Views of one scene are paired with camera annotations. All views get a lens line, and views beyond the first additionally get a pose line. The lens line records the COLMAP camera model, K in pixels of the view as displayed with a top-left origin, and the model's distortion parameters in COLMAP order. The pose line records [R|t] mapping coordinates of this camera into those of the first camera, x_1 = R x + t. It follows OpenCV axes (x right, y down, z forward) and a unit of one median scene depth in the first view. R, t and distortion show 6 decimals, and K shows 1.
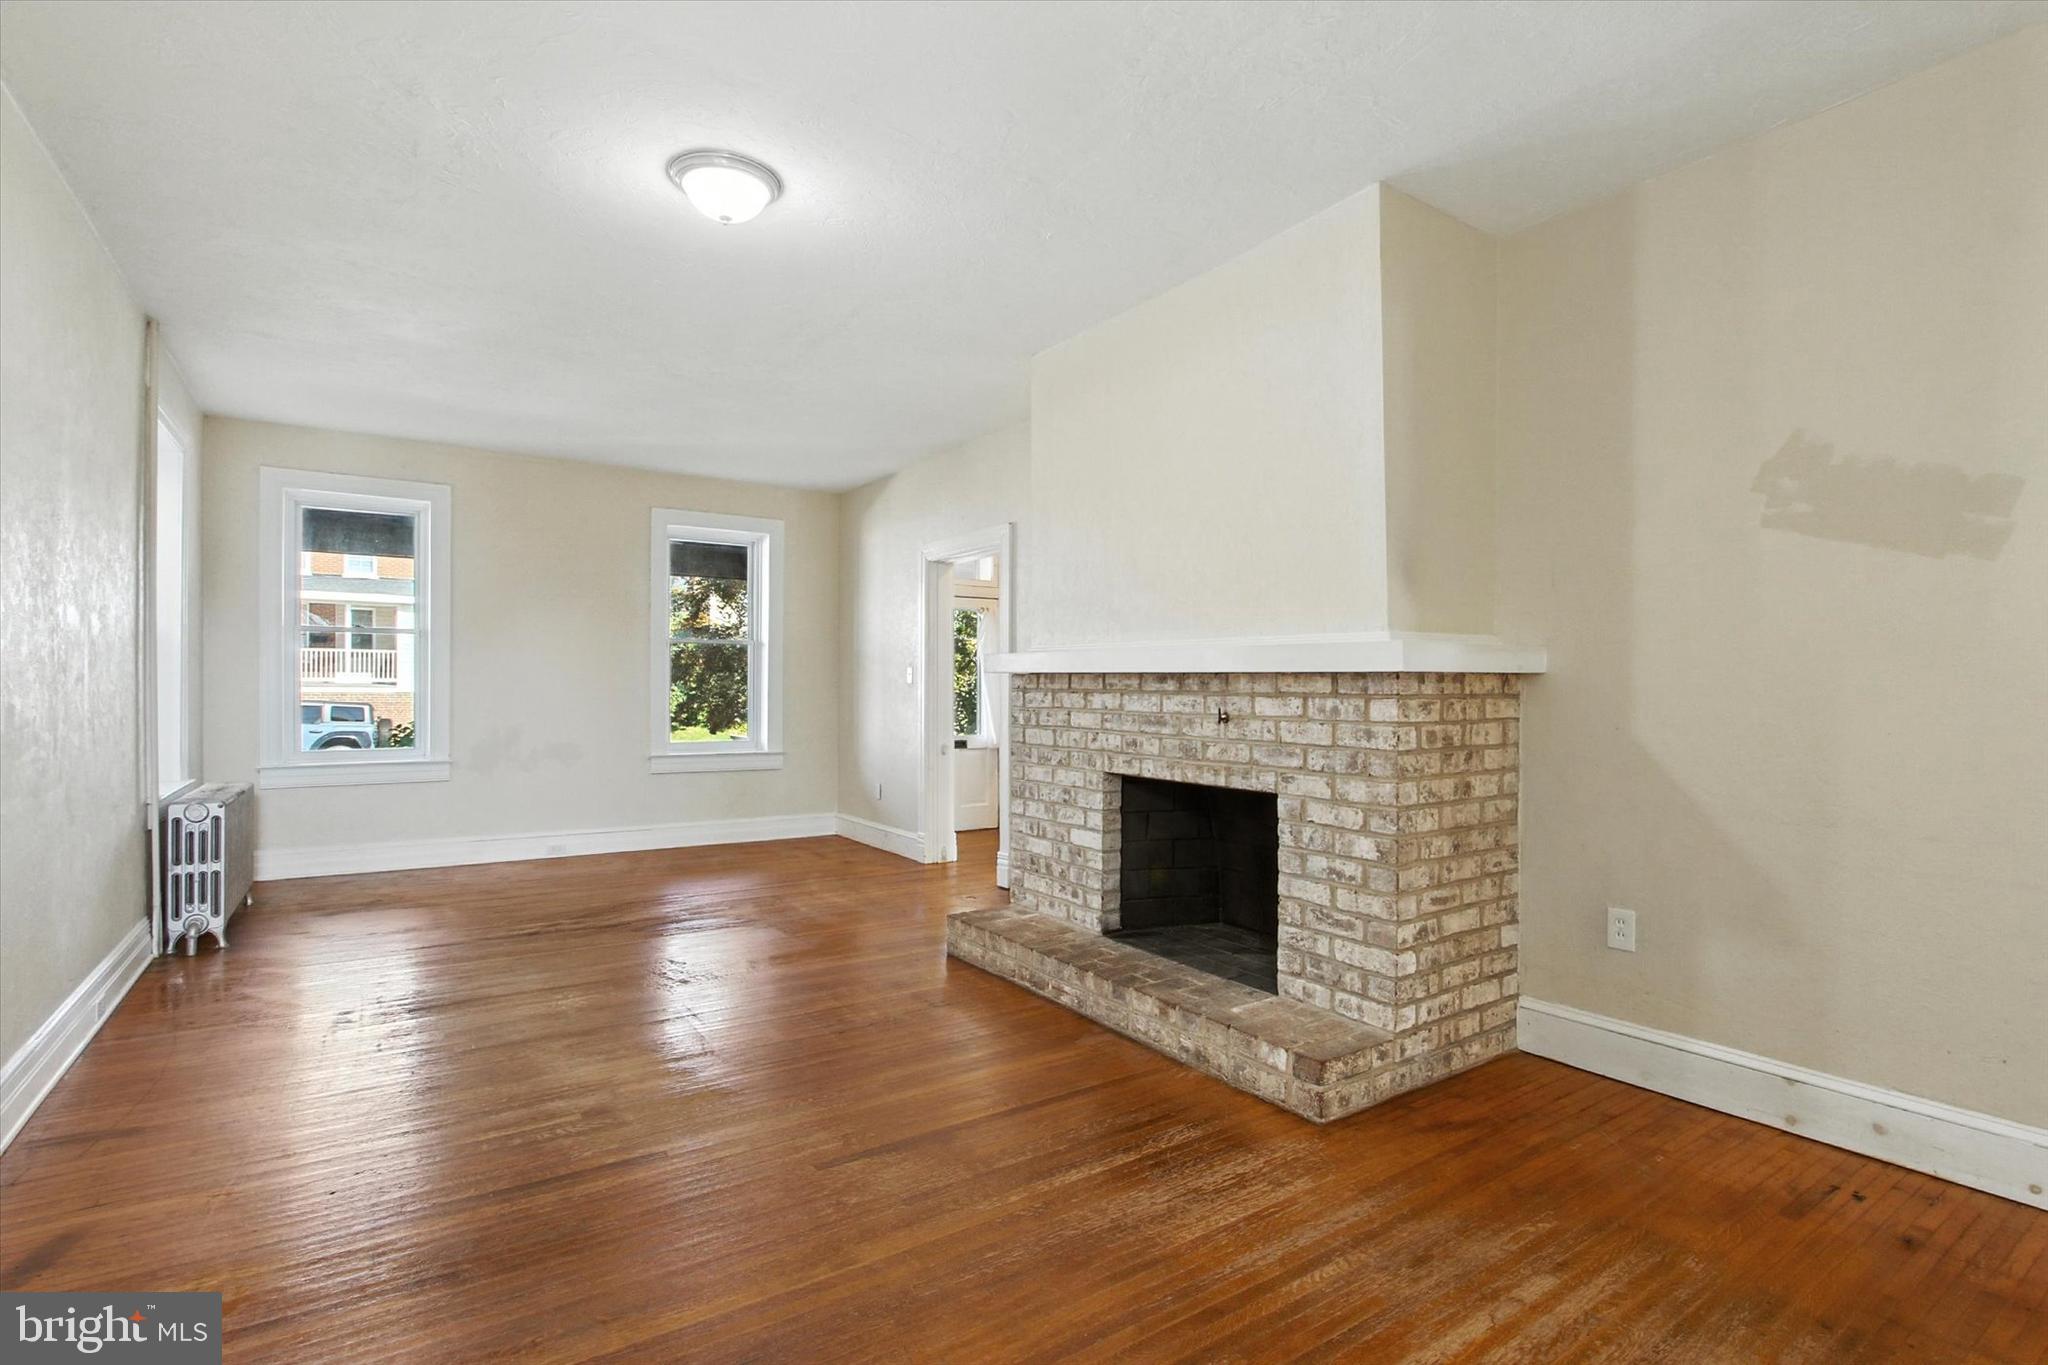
lens RADIAL K [[965.9, 0, 1028.2], [0, 965.9, 681.2], [0, 0, 1]] dist [-0.020163, 0.002965]
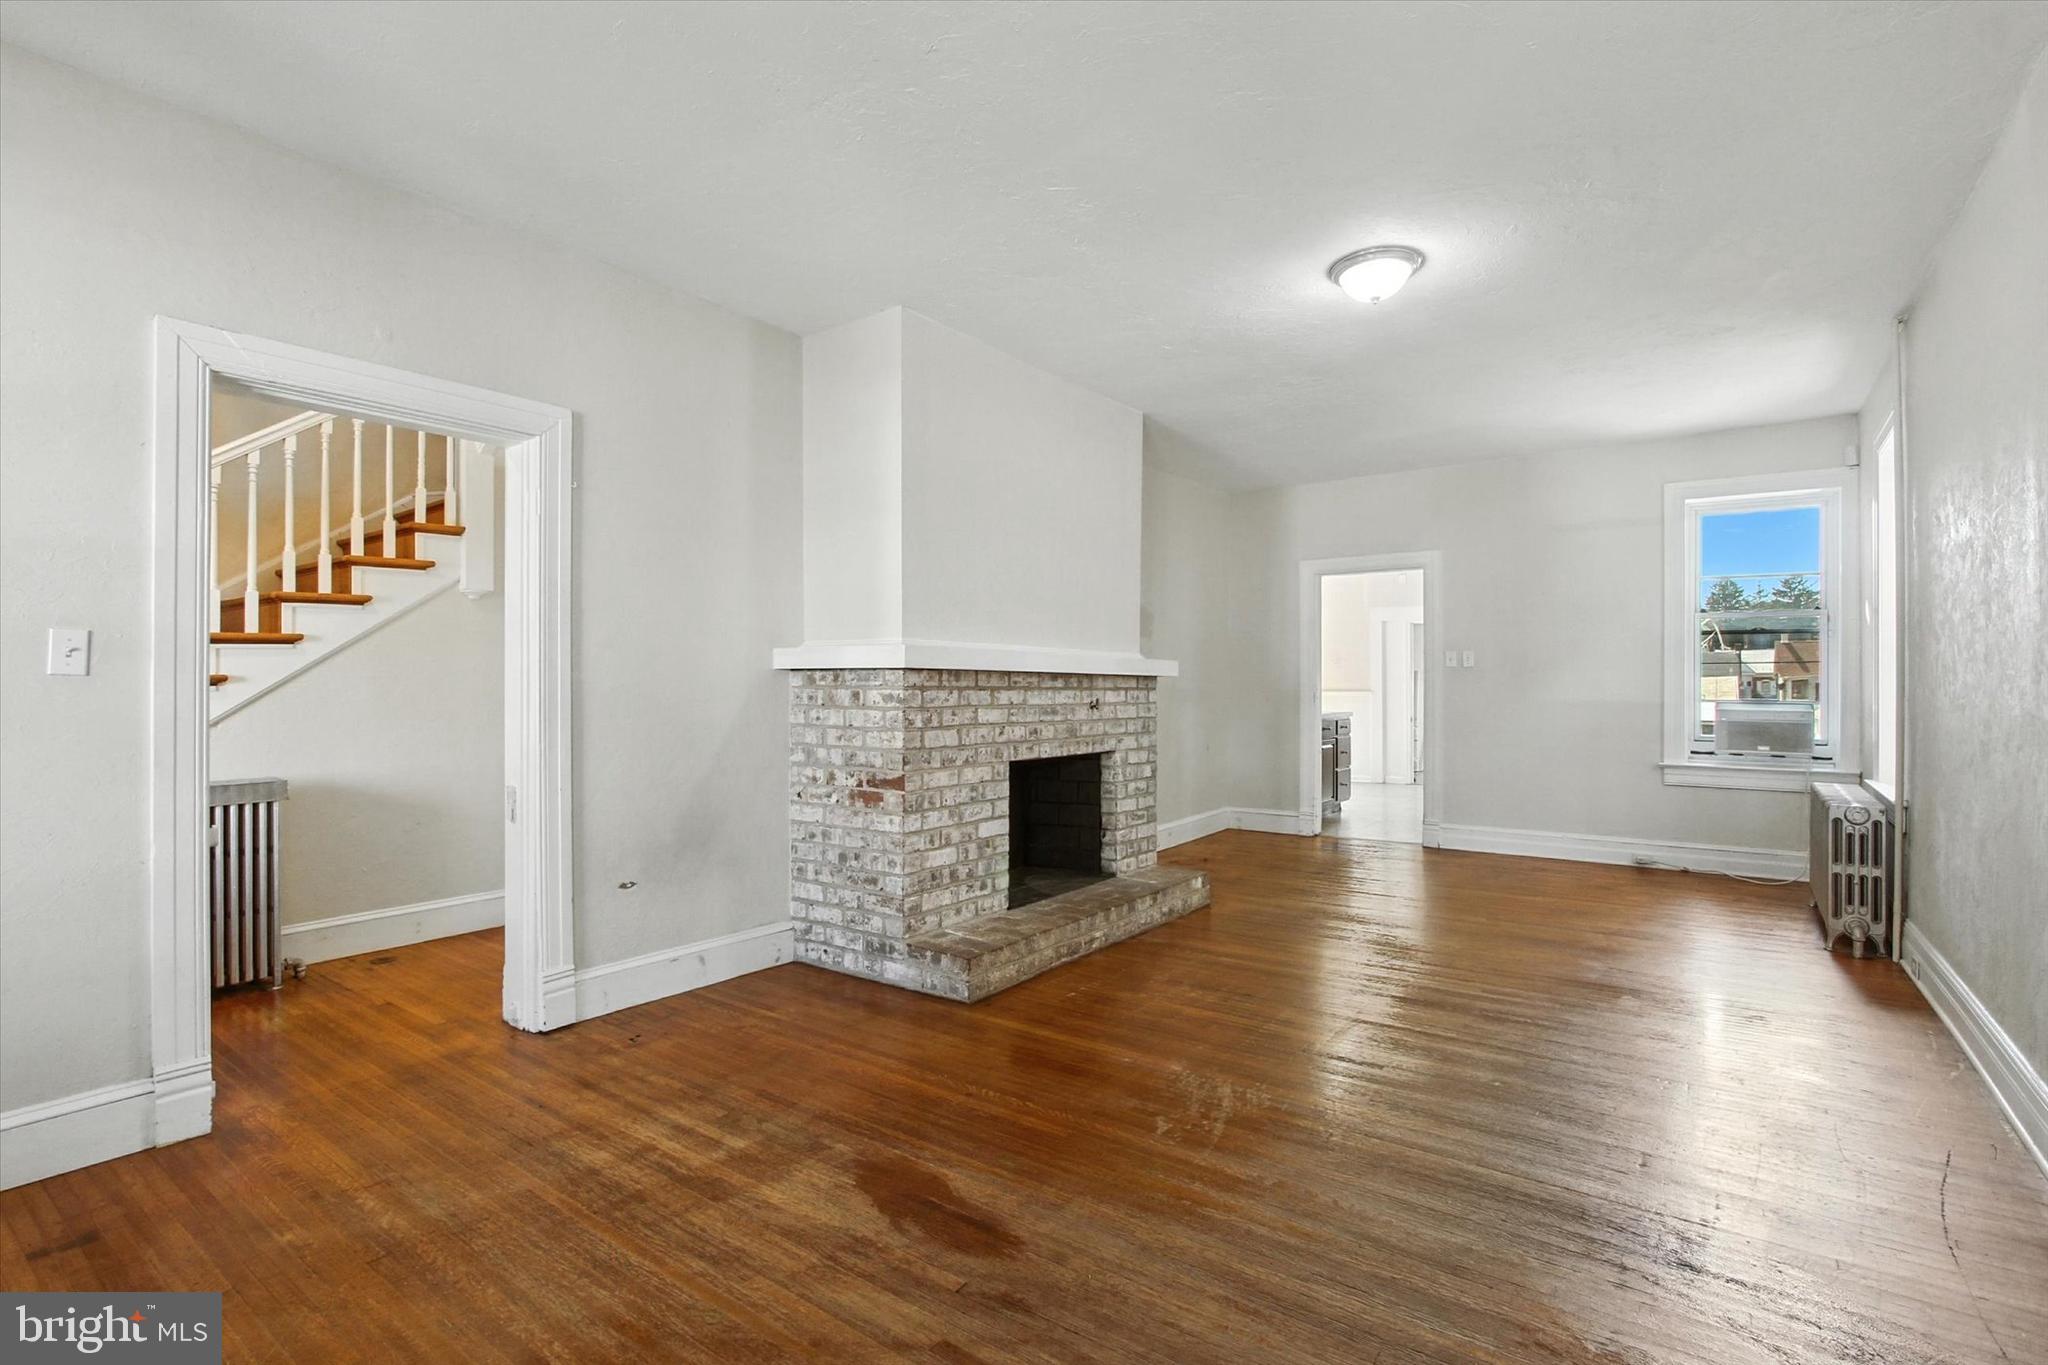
lens RADIAL K [[965.9, 0, 1032.3], [0, 965.9, 687.6], [0, 0, 1]] dist [-0.020163, 0.002965]
pose [[-0.332270, -0.014000, 0.943080, -0.966525], [-0.013939, 0.999854, 0.009931, -0.001431], [-0.943081, -0.009846, -0.332417, 1.339646]]
